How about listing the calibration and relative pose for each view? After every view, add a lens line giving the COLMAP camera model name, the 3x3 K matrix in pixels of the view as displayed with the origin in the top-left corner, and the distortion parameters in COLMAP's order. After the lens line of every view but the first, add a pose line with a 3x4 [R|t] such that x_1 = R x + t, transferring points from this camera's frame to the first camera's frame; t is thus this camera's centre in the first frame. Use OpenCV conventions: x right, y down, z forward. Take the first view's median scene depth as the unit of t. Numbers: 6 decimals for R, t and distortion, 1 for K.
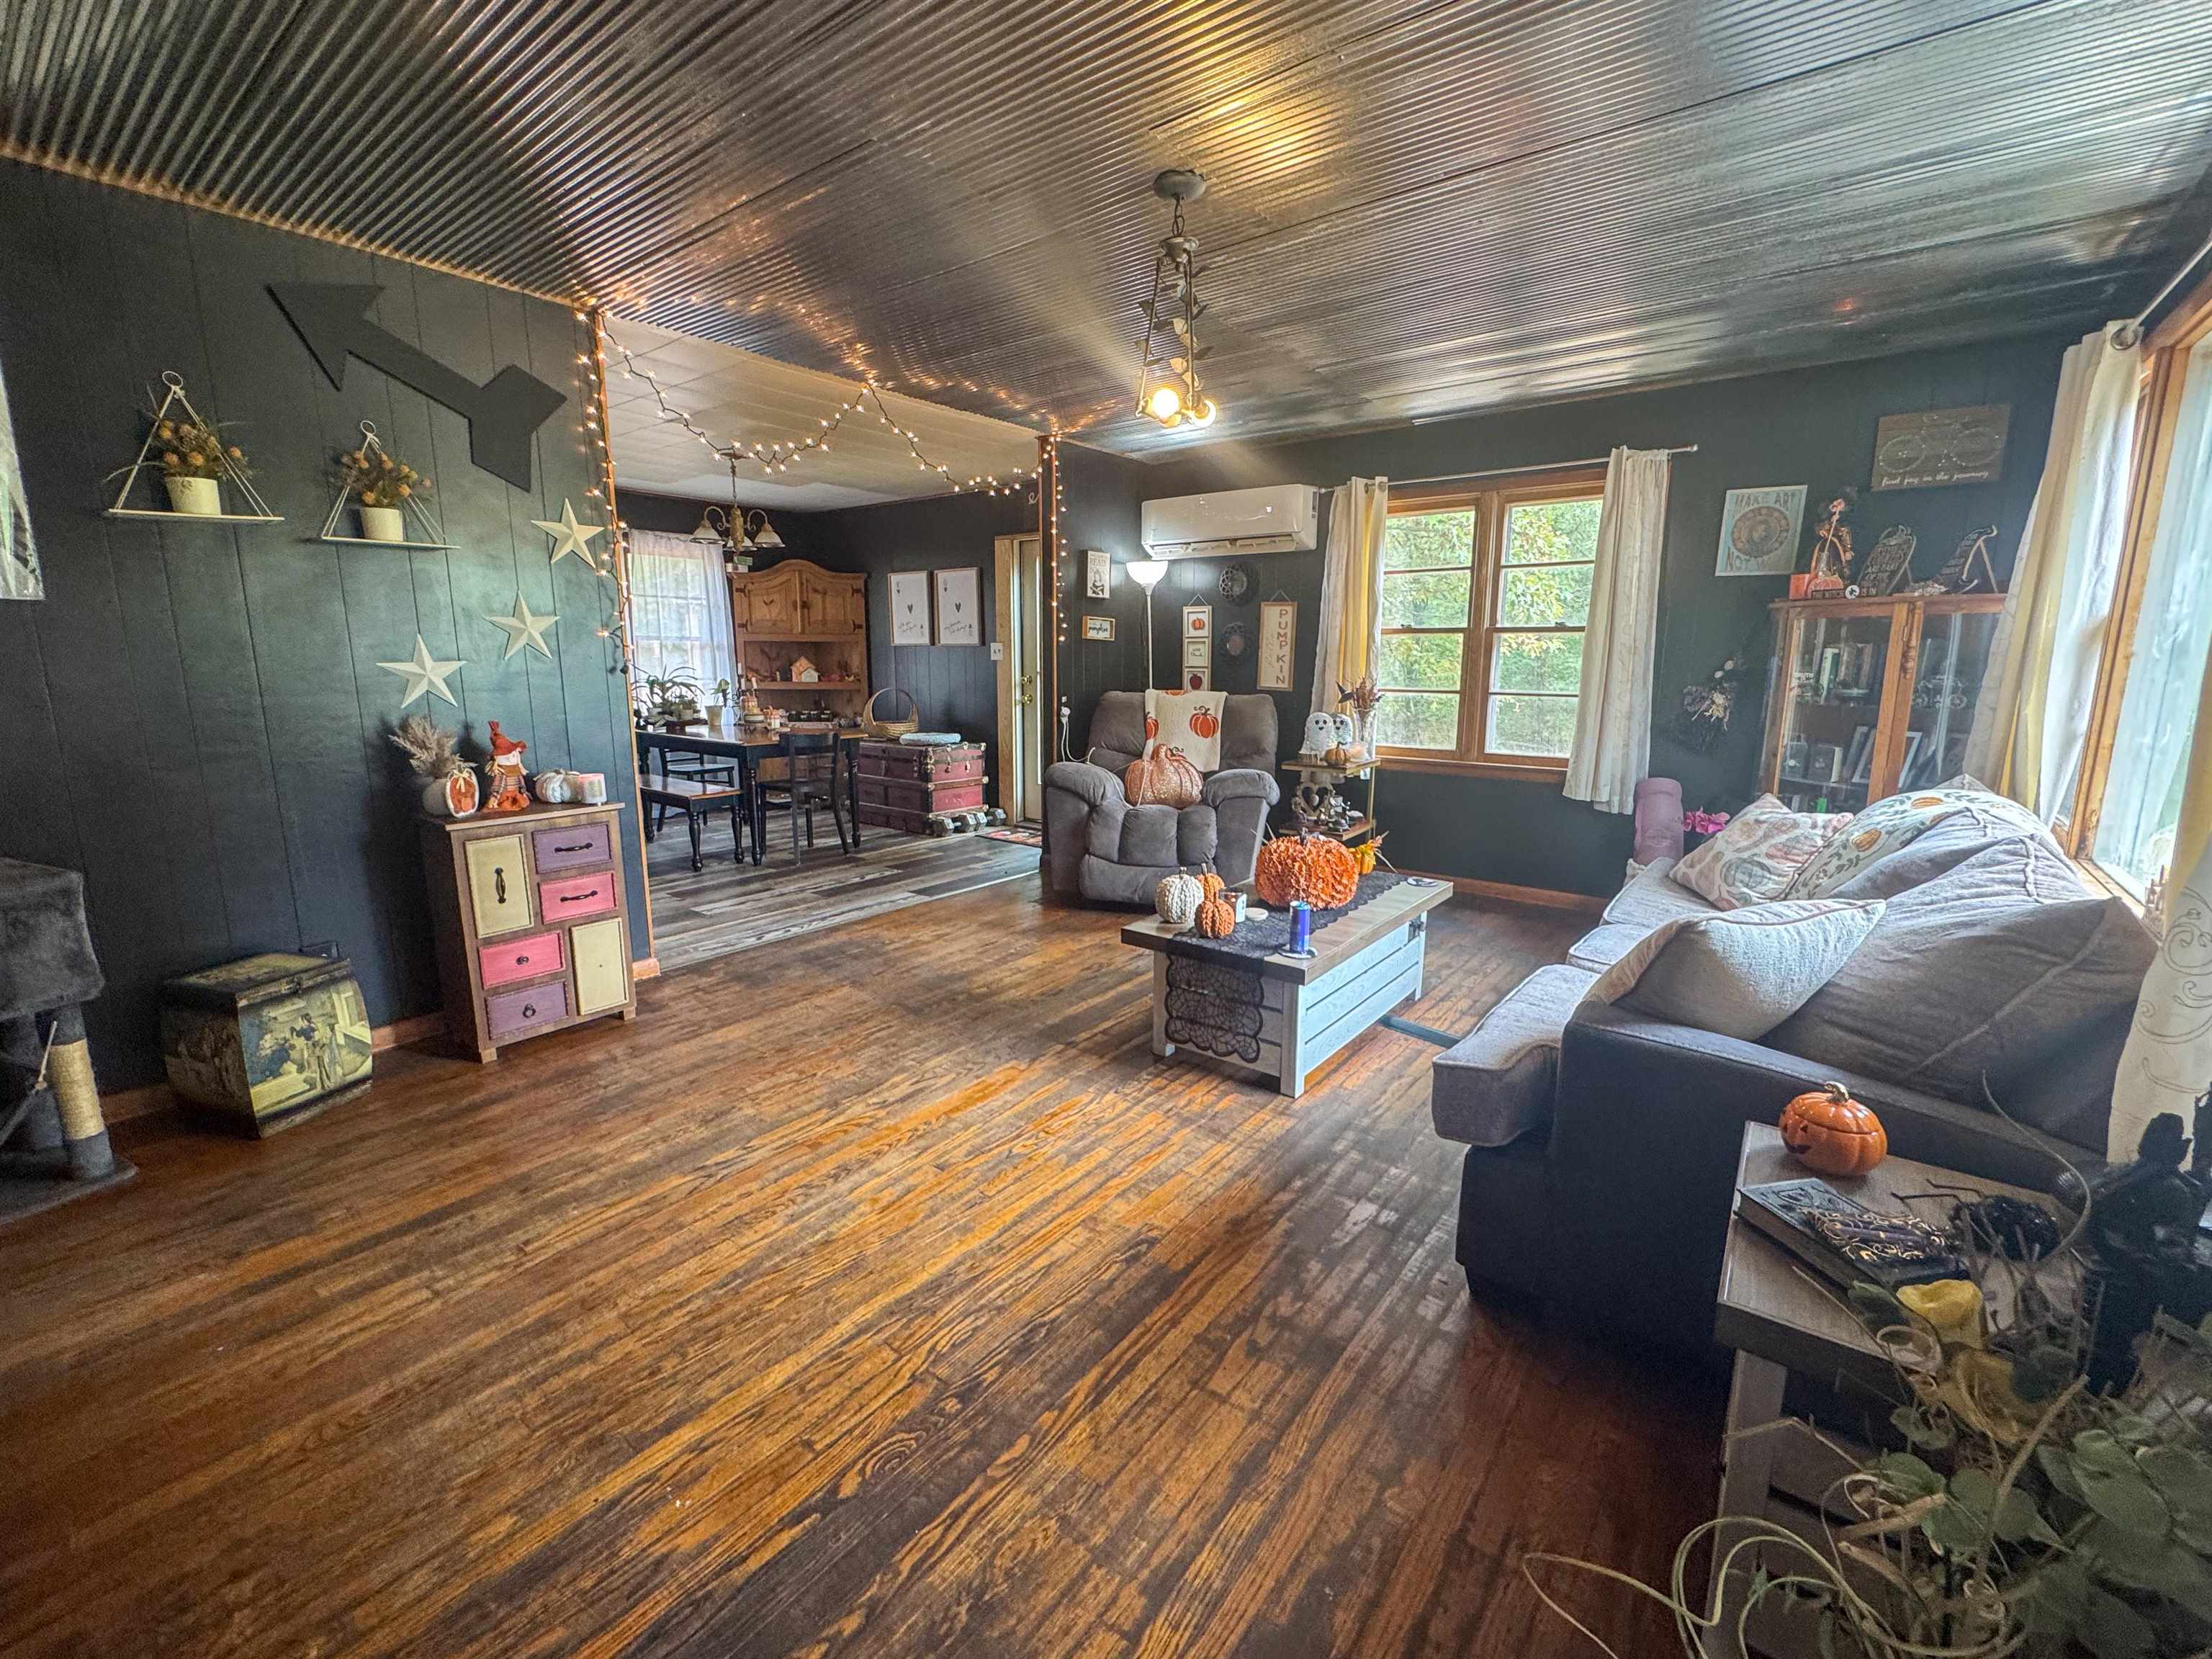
lens RADIAL K [[916.7, 0, 1106.0], [0, 916.7, 829.5], [0, 0, 1]] dist [-0.002733, -0.000074]
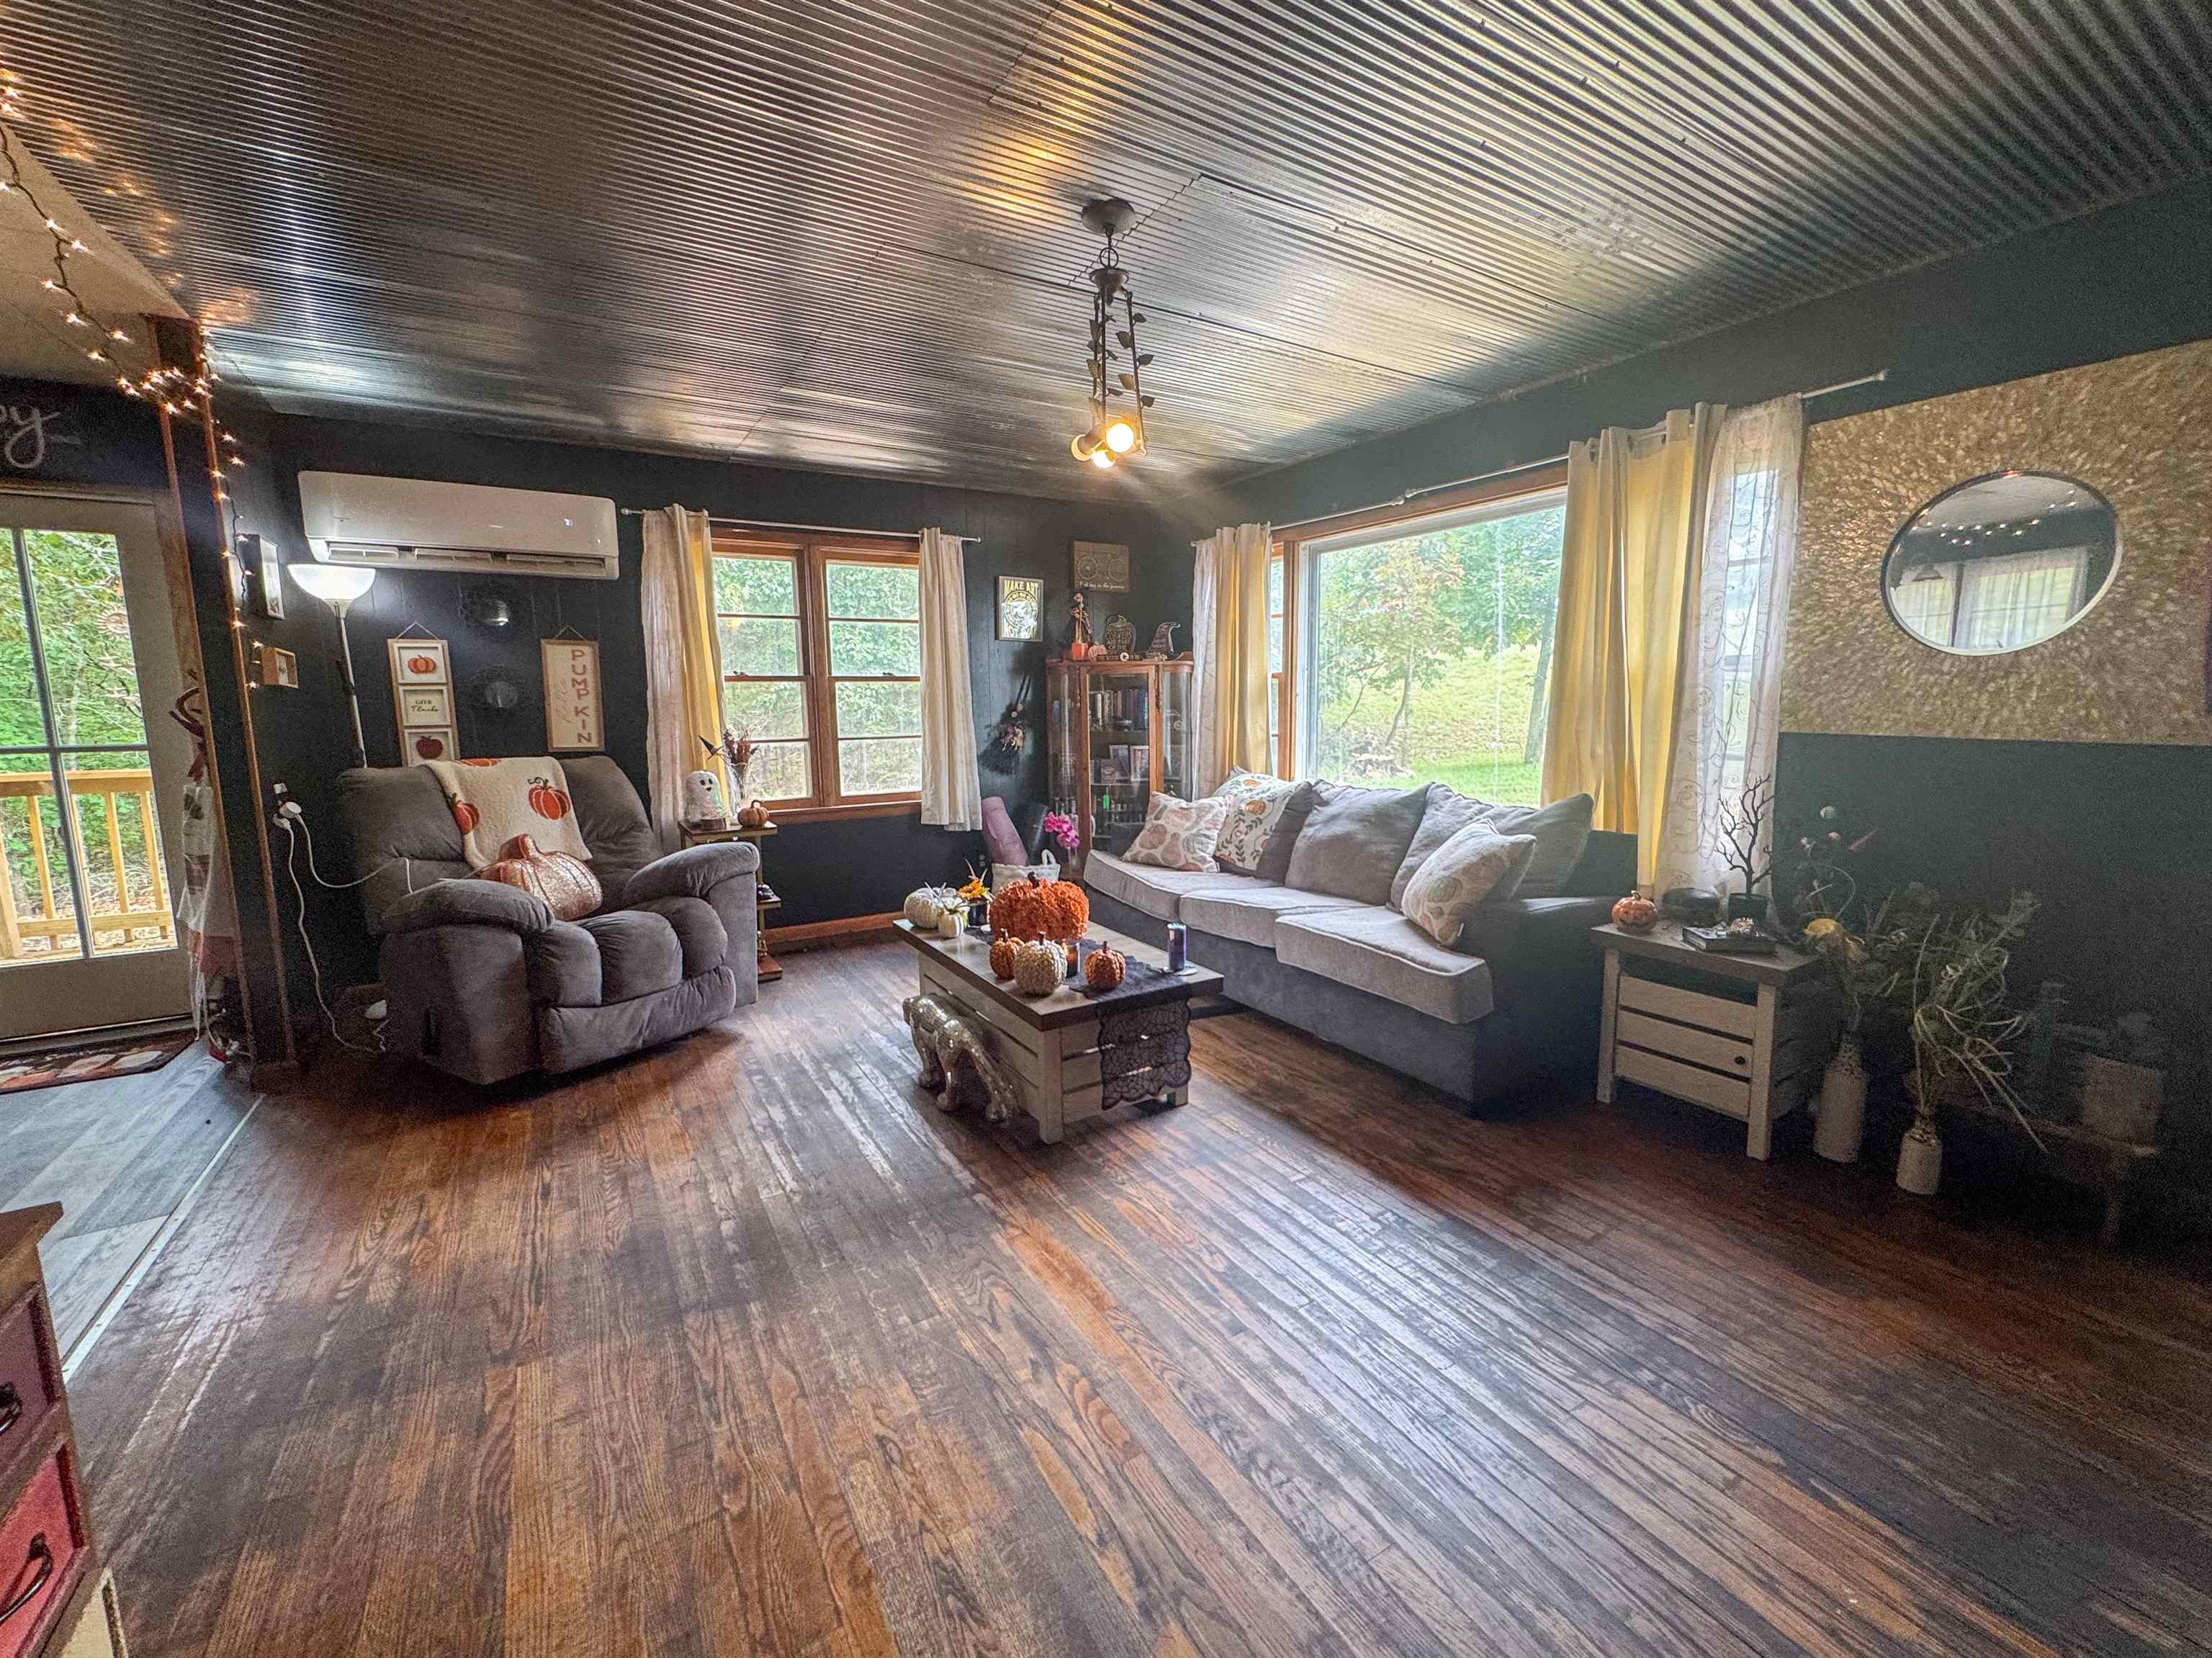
lens RADIAL K [[887.9, 0, 1106.0], [0, 887.9, 829.0], [0, 0, 1]] dist [-0.002675, -0.000165]
pose [[0.368999, -0.143267, 0.918321, -0.417980], [0.188293, 0.979083, 0.077087, -0.069866], [-0.910157, 0.144468, 0.388257, 0.351247]]
